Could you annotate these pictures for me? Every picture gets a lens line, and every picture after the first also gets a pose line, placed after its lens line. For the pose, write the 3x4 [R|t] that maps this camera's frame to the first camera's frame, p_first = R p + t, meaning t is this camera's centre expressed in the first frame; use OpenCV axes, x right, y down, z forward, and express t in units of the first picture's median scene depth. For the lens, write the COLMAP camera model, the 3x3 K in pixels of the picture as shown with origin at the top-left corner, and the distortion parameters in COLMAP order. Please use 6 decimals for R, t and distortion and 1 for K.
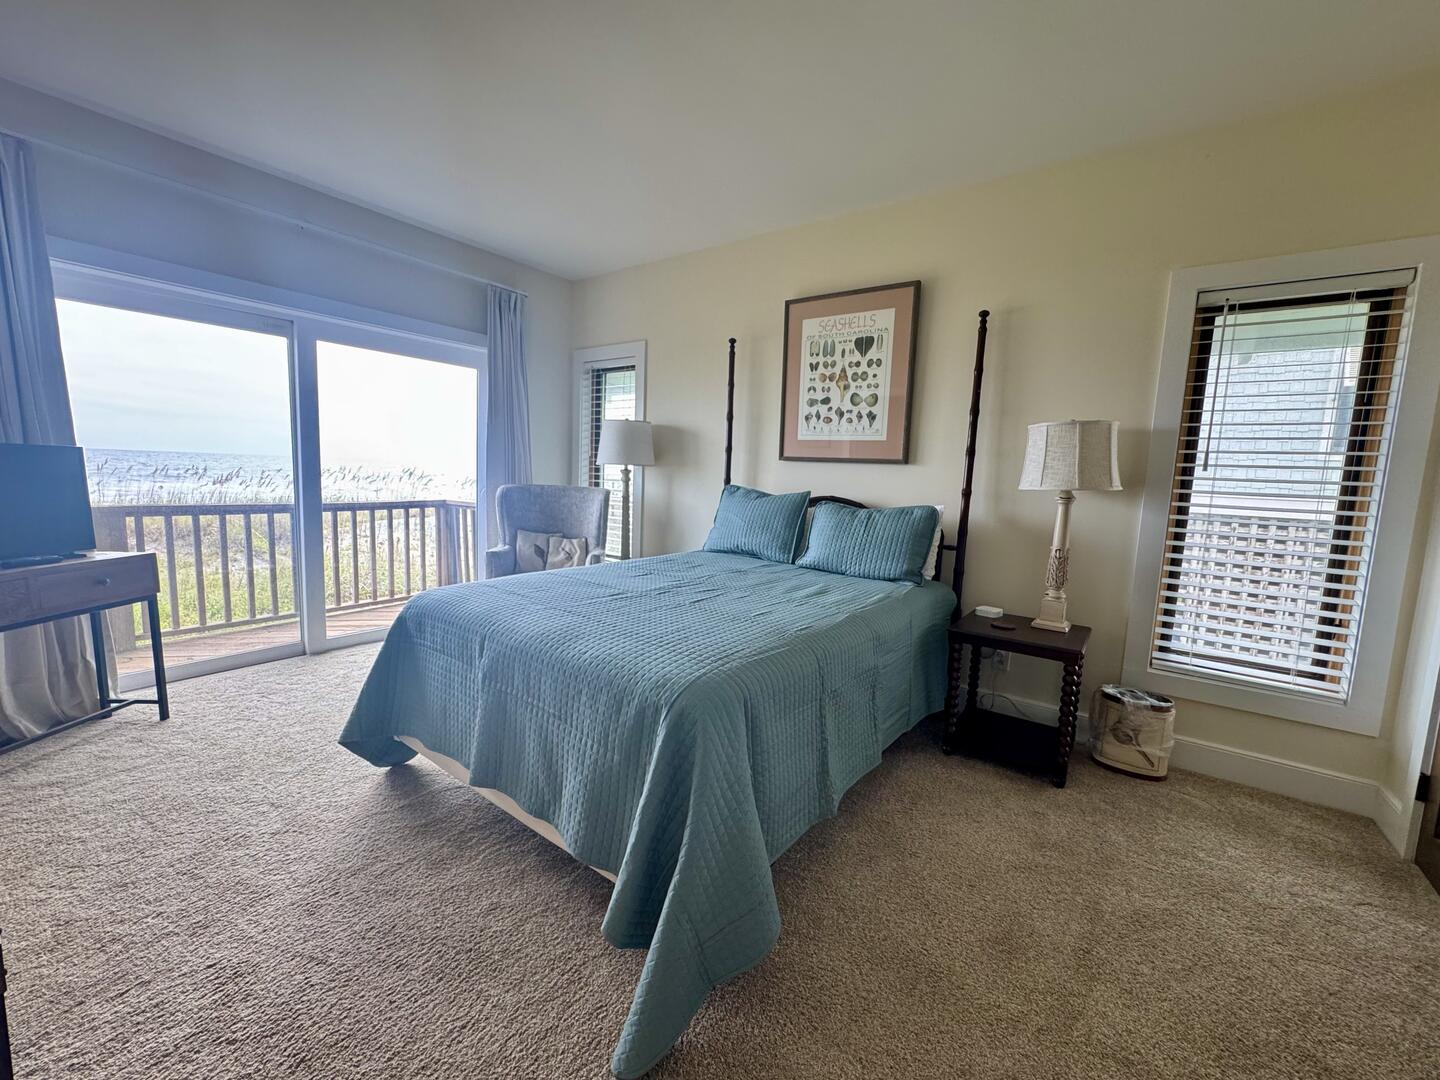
lens RADIAL K [[579.6, 0, 730.0], [0, 579.6, 541.0], [0, 0, 1]] dist [-0.004220, -0.000758]
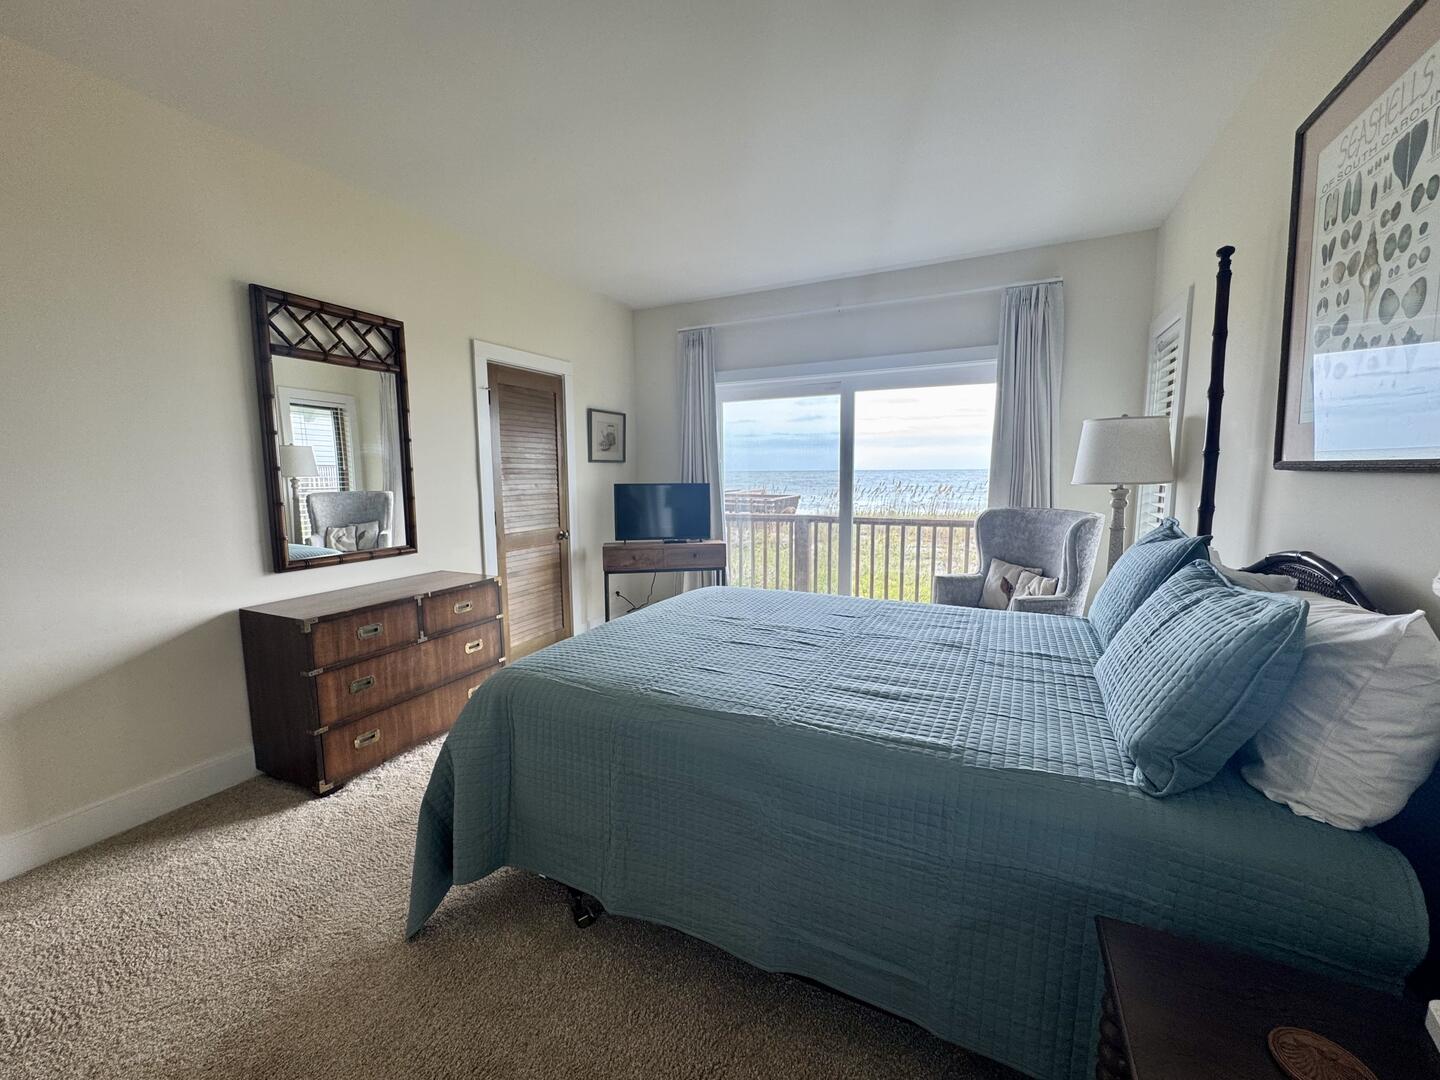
lens RADIAL K [[579.6, 0, 717.1], [0, 579.6, 537.1], [0, 0, 1]] dist [-0.004220, -0.000758]
pose [[0.171993, 0.077166, -0.982071, 0.500105], [-0.111558, 0.992040, 0.058412, -0.064641], [0.978761, 0.099511, 0.179232, 0.496030]]
